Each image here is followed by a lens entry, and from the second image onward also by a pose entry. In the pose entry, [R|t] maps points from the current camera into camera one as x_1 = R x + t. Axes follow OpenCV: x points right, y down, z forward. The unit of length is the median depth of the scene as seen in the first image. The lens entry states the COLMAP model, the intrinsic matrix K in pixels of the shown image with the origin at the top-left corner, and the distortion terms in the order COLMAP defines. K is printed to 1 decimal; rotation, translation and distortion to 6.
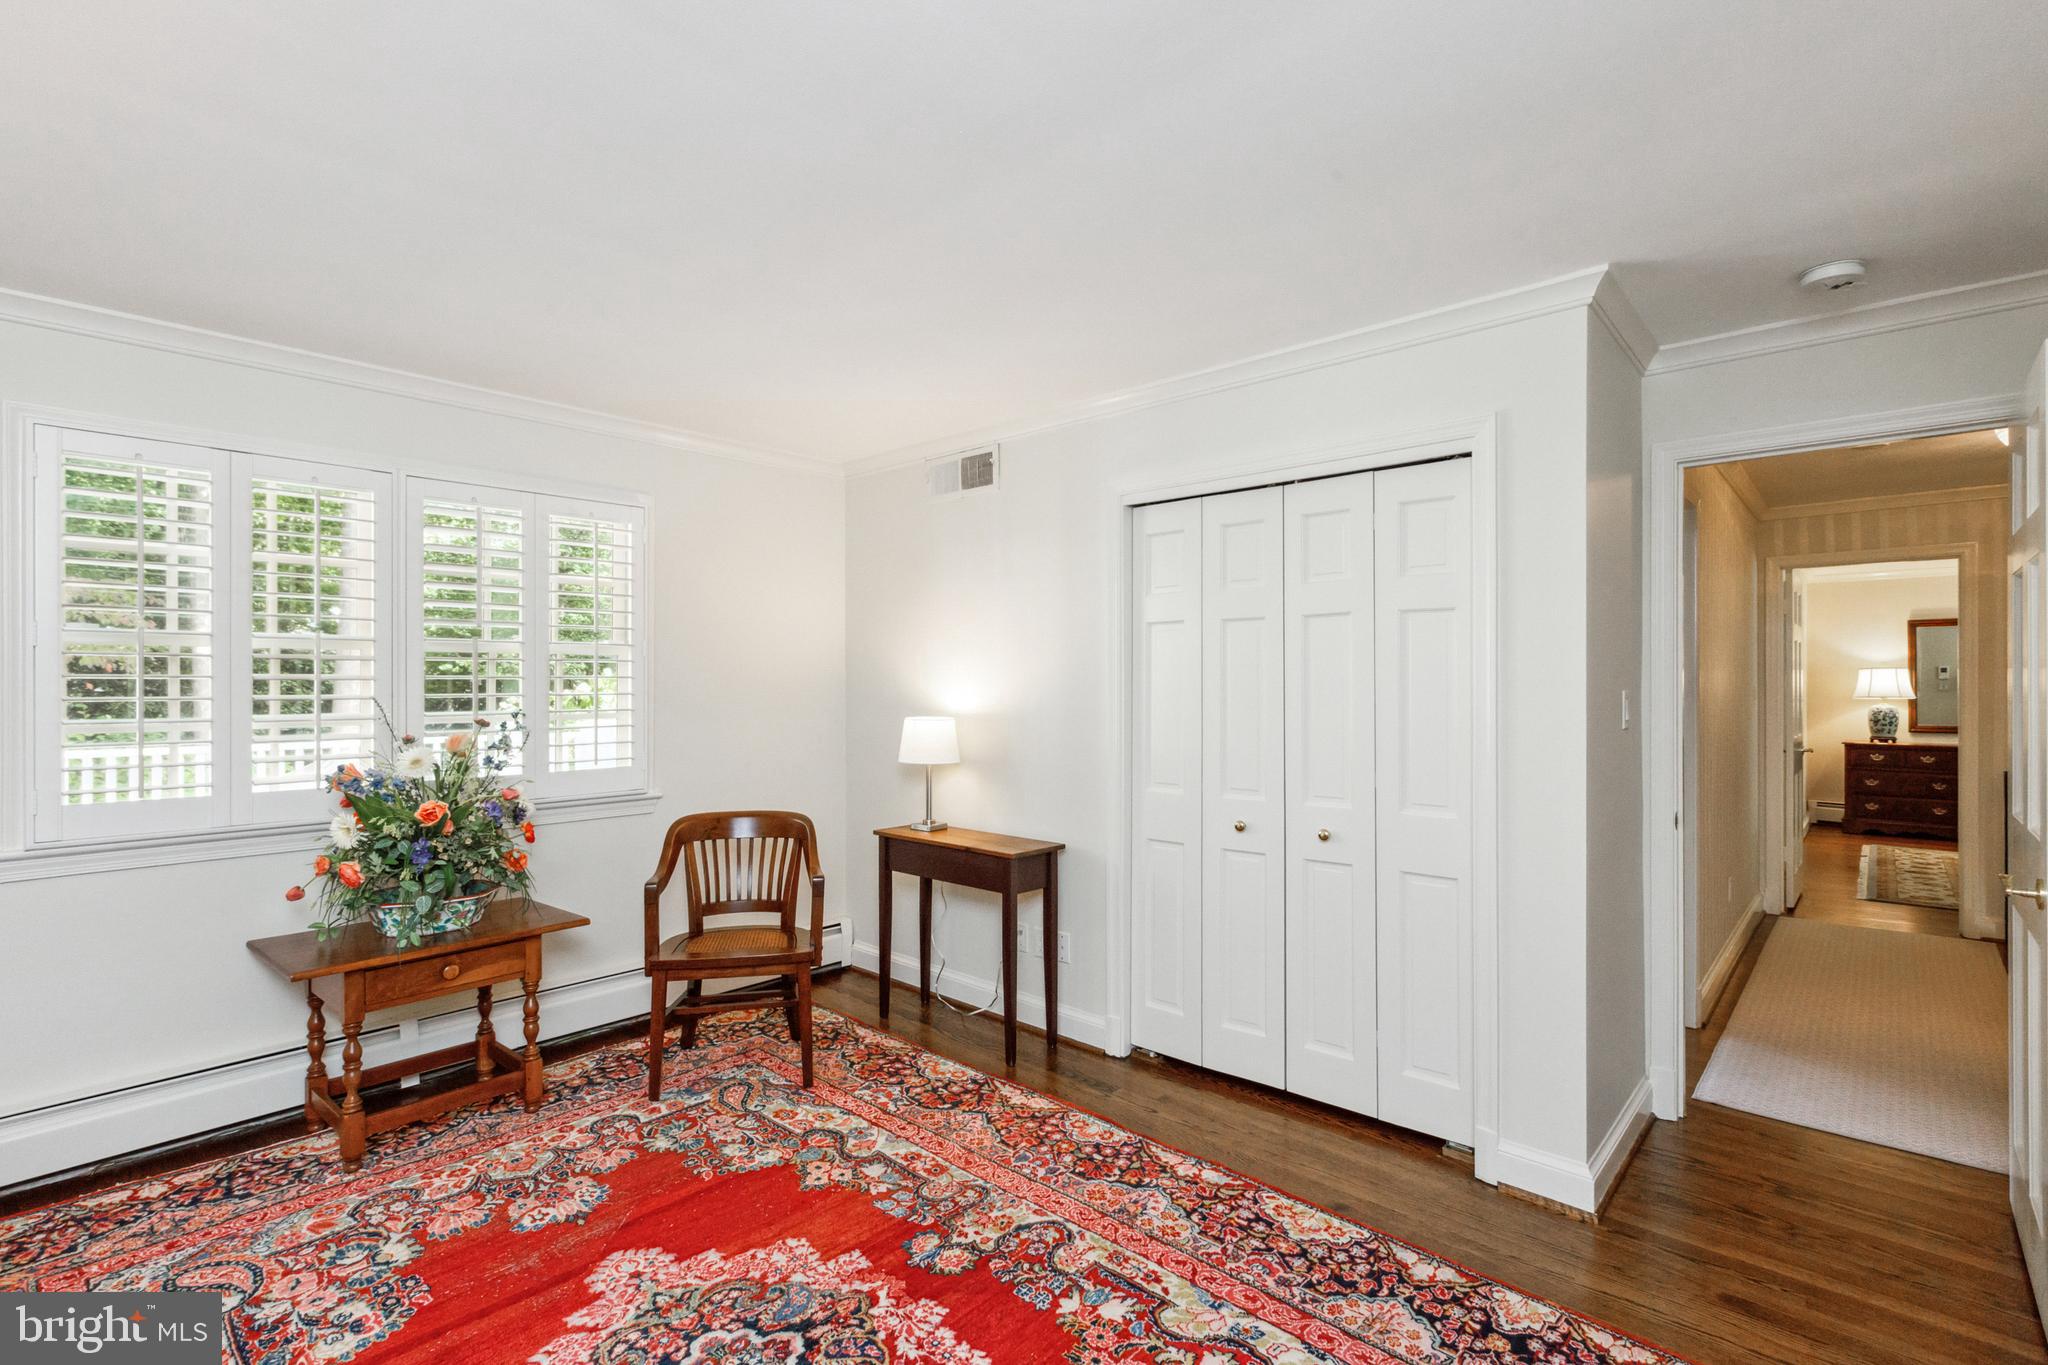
lens RADIAL K [[930.2, 0, 1034.1], [0, 930.2, 655.7], [0, 0, 1]] dist [0.001637, -0.000692]
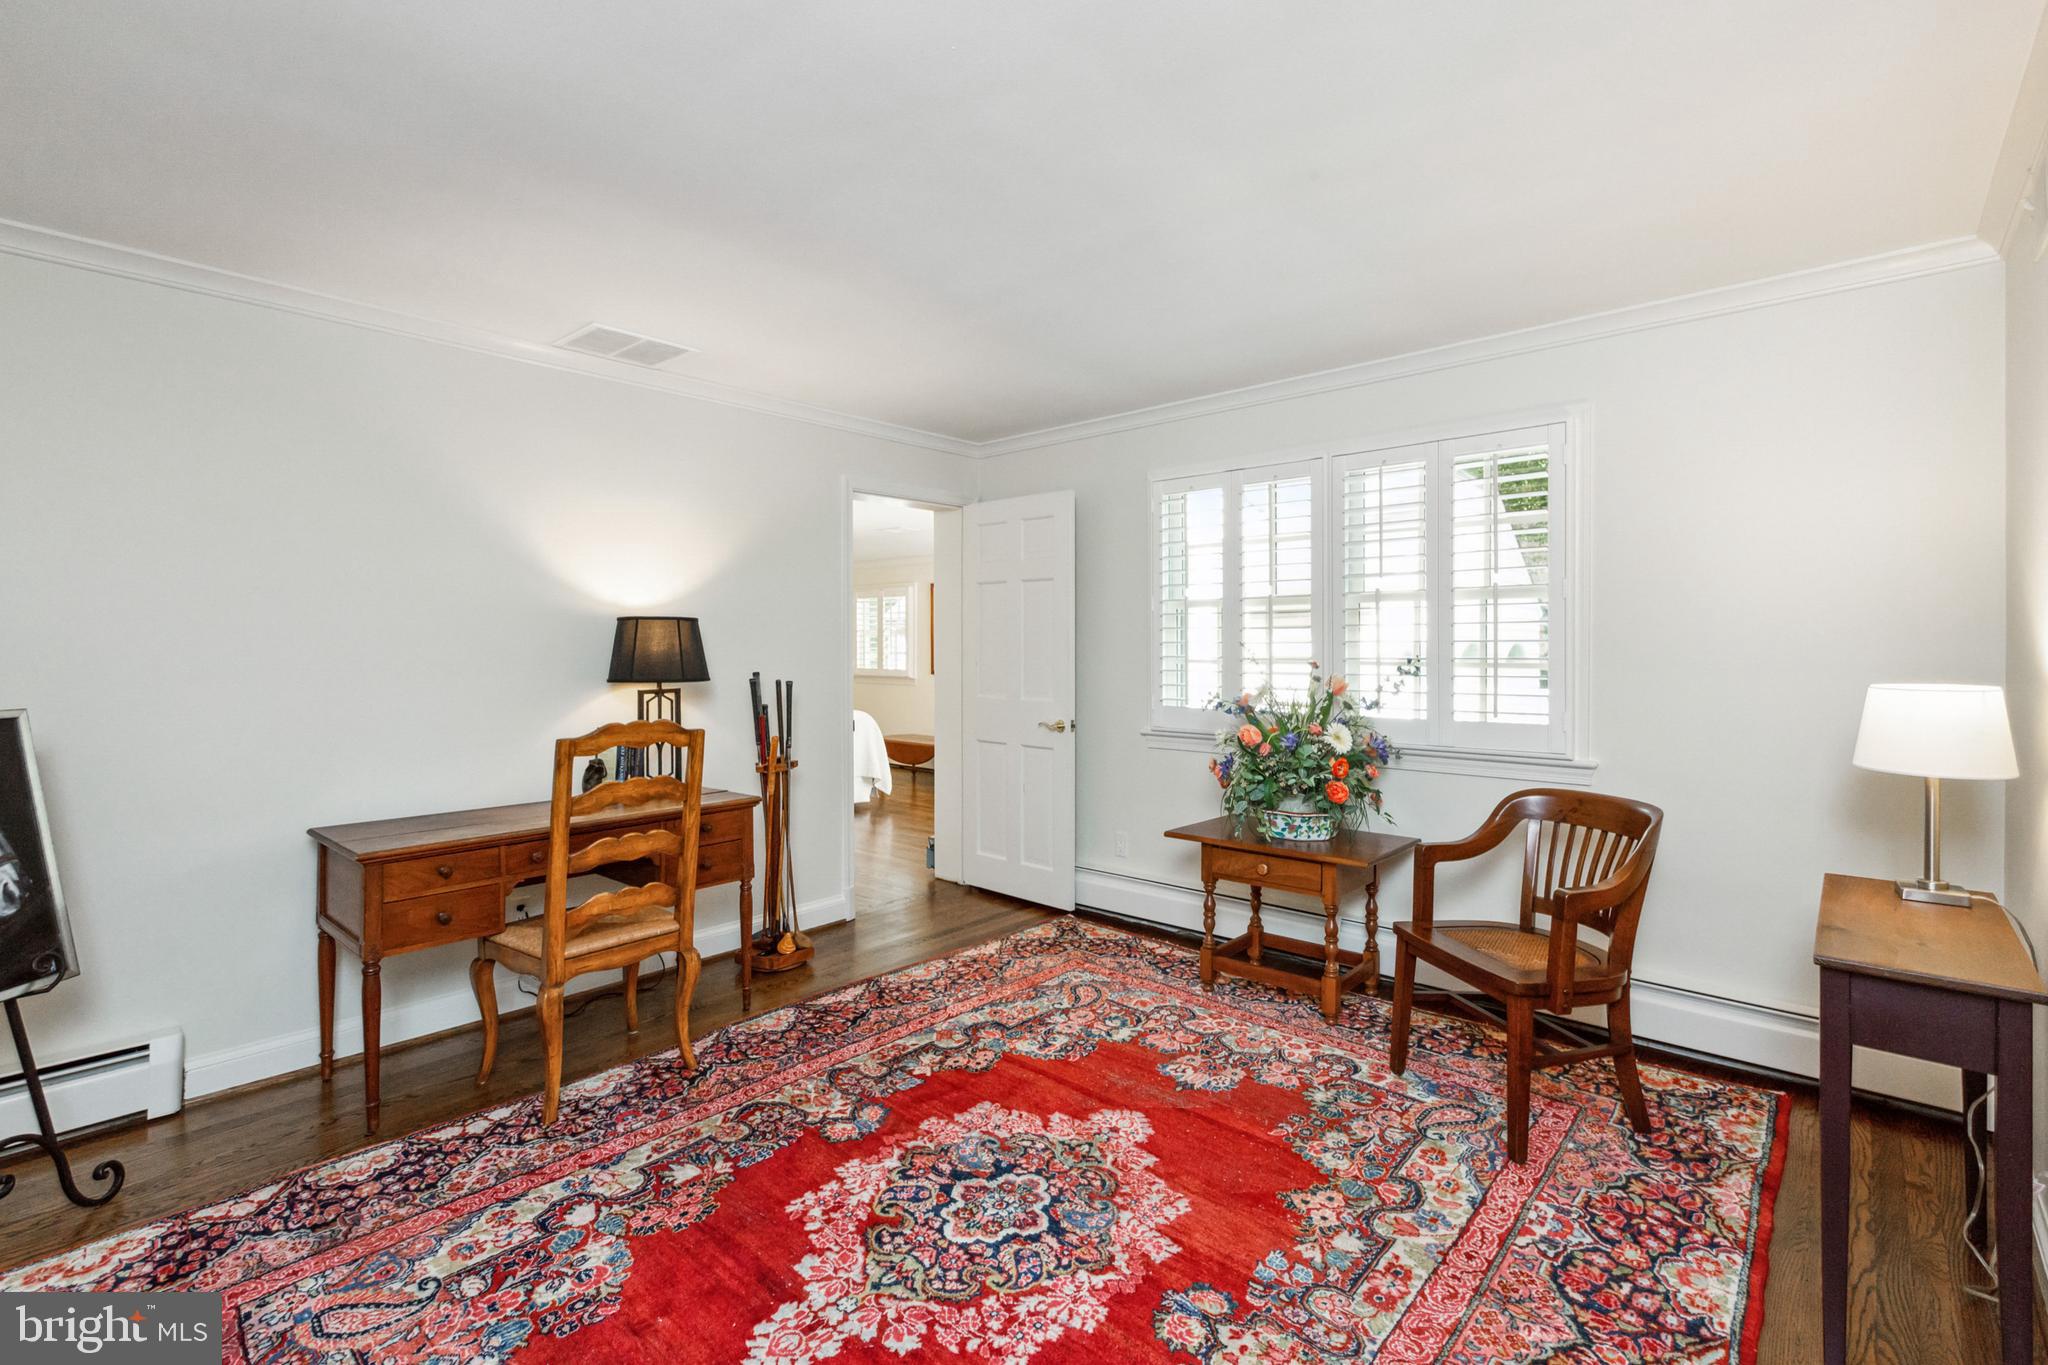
lens RADIAL K [[930.2, 0, 1034.1], [0, 930.2, 655.7], [0, 0, 1]] dist [0.001637, -0.000692]
pose [[-0.000511, 0.010784, -0.999942, 0.627988], [0.032498, 0.999414, 0.010762, 0.044763], [0.999472, -0.032491, -0.000861, 0.781566]]
